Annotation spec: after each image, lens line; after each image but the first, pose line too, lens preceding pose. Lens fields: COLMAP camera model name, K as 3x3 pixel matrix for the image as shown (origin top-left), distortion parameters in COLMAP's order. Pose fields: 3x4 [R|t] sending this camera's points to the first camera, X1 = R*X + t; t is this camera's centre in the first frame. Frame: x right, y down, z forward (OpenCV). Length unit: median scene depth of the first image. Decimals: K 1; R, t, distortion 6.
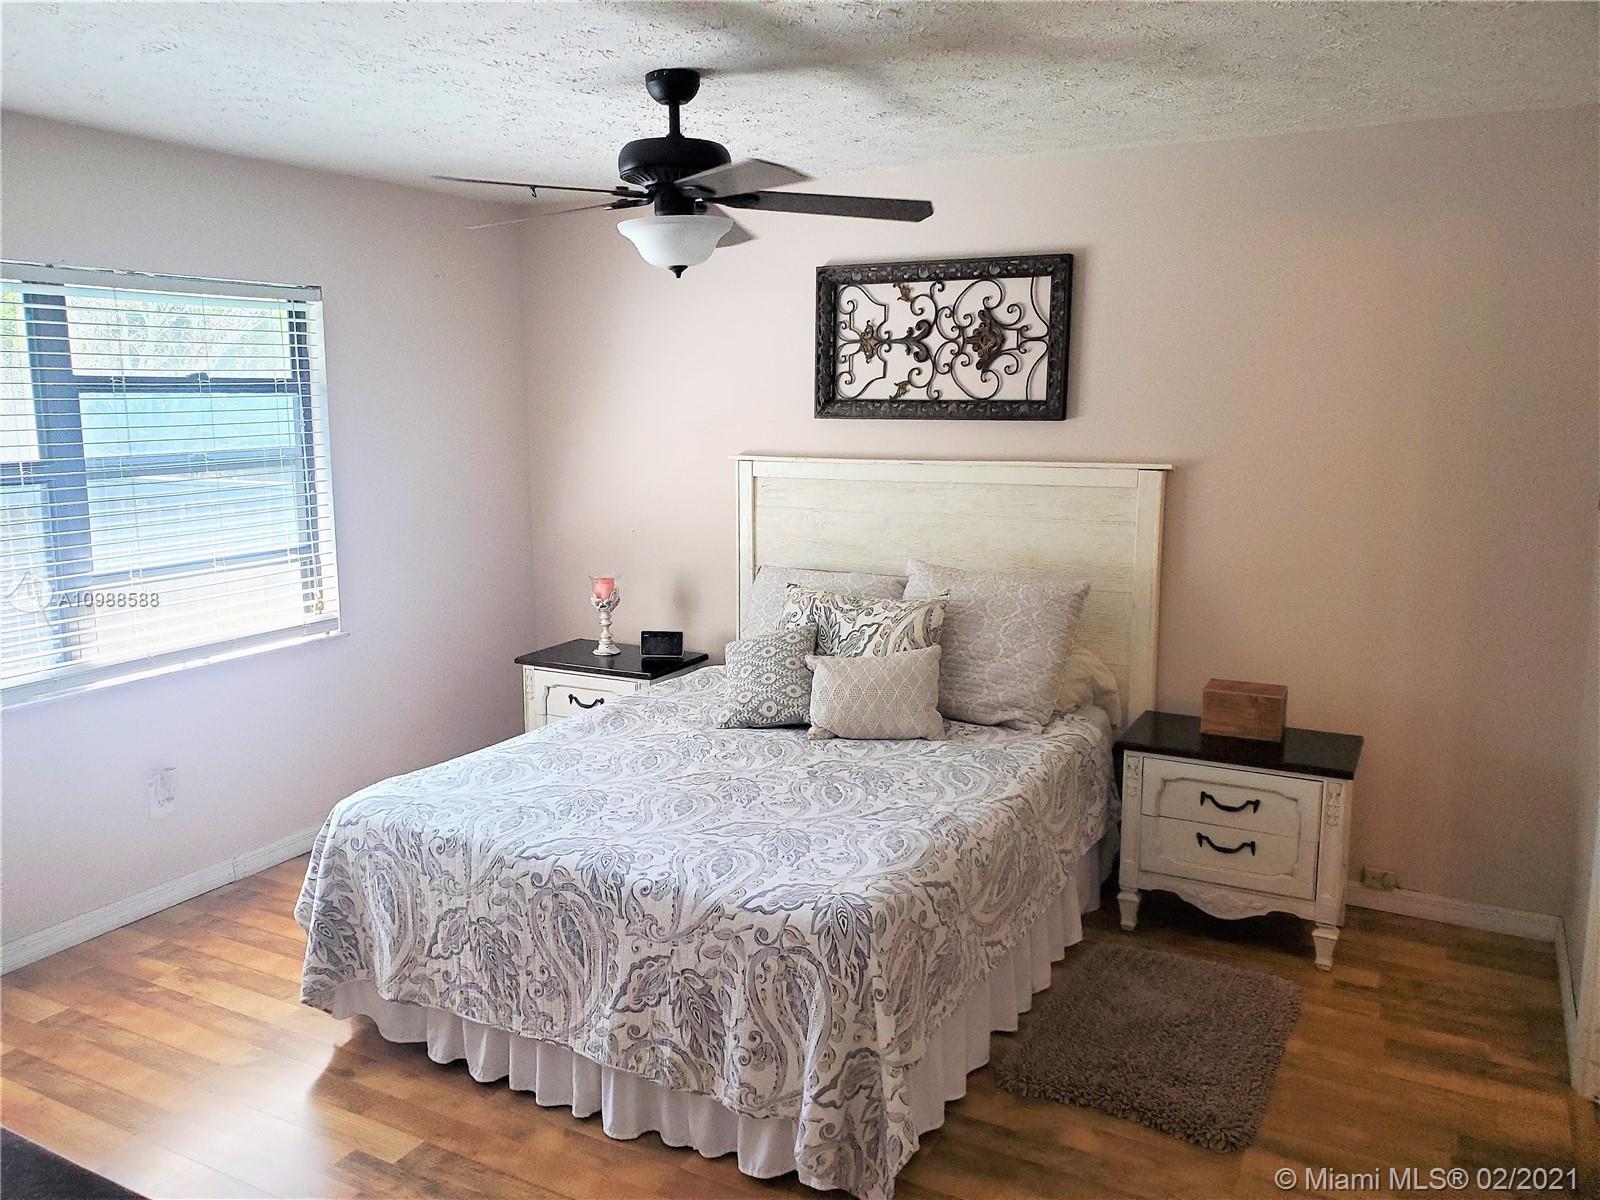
lens RADIAL K [[1248.7, 0, 800.0], [0, 1248.7, 600.0], [0, 0, 1]] dist [0.144679, -0.328914]
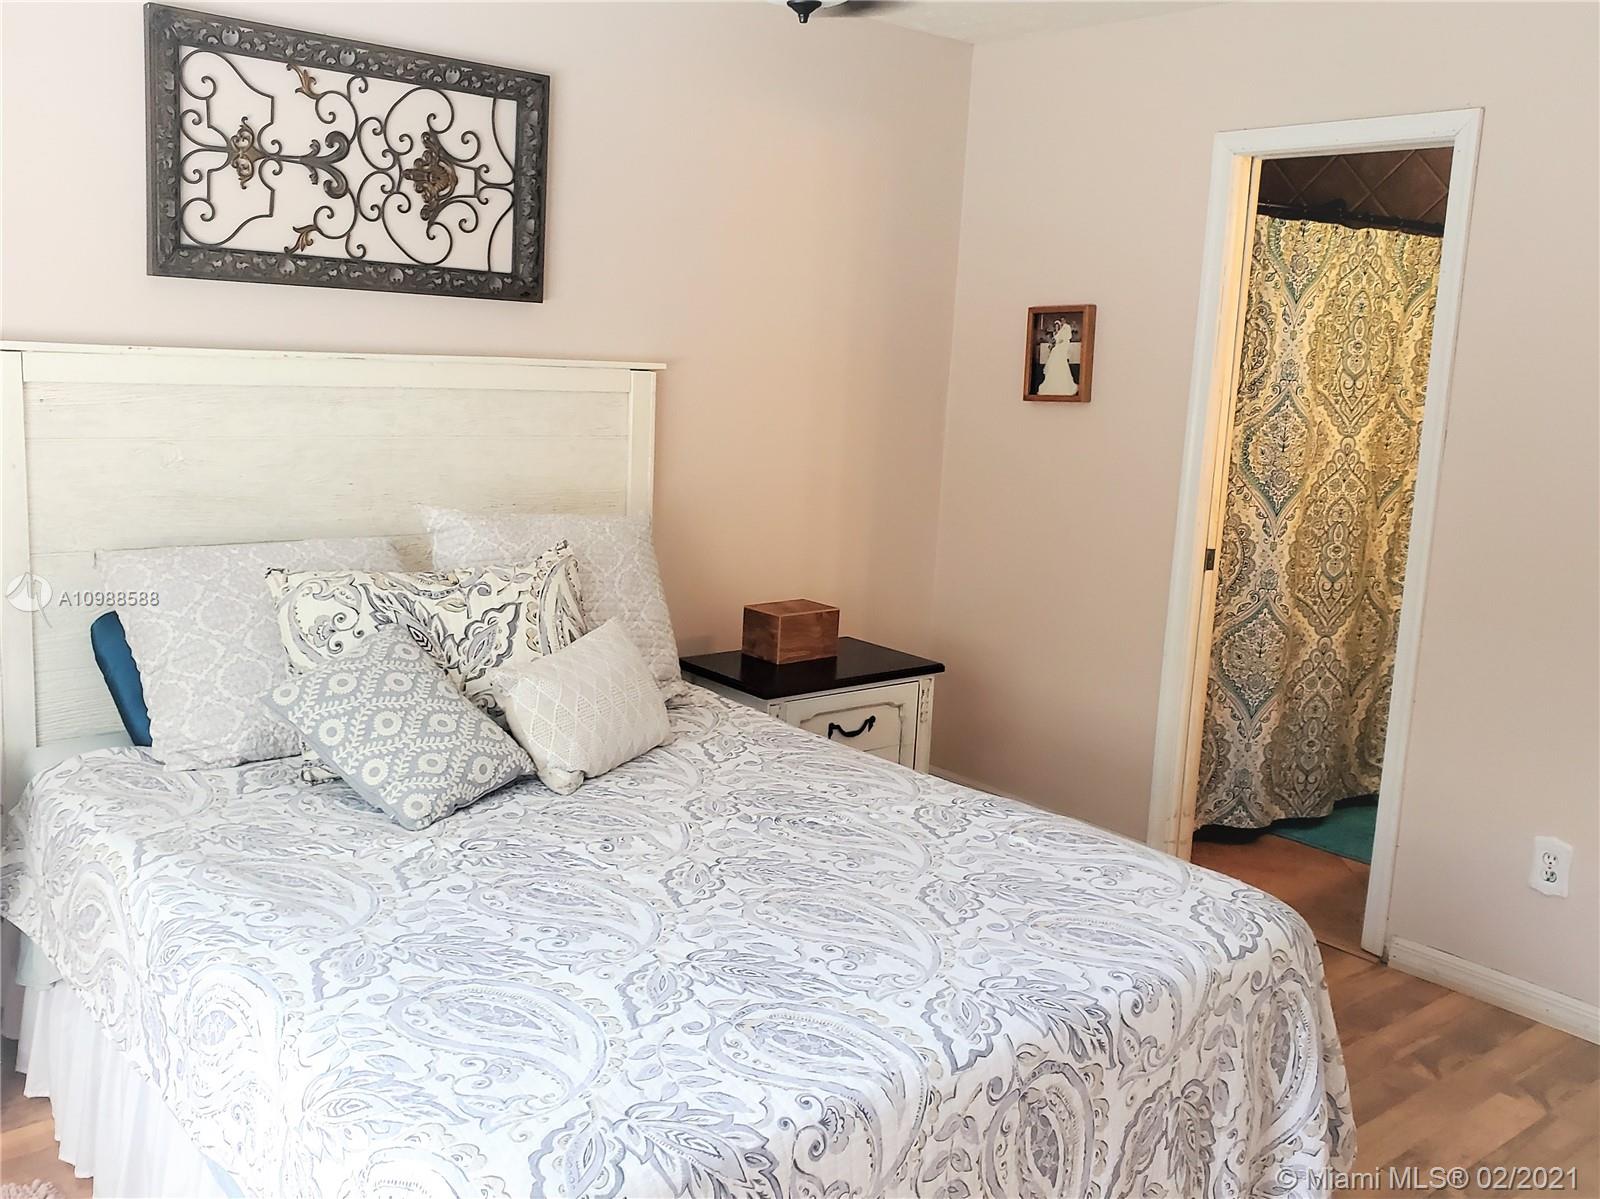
lens RADIAL K [[1414.8, 0, 799.2], [0, 1414.8, 565.0], [0, 0, 1]] dist [0.086137, -0.177024]
pose [[0.374348, -0.130671, 0.918035, -0.511580], [0.103976, 0.989693, 0.098472, -0.053377], [-0.921441, 0.058591, 0.384076, 0.526108]]
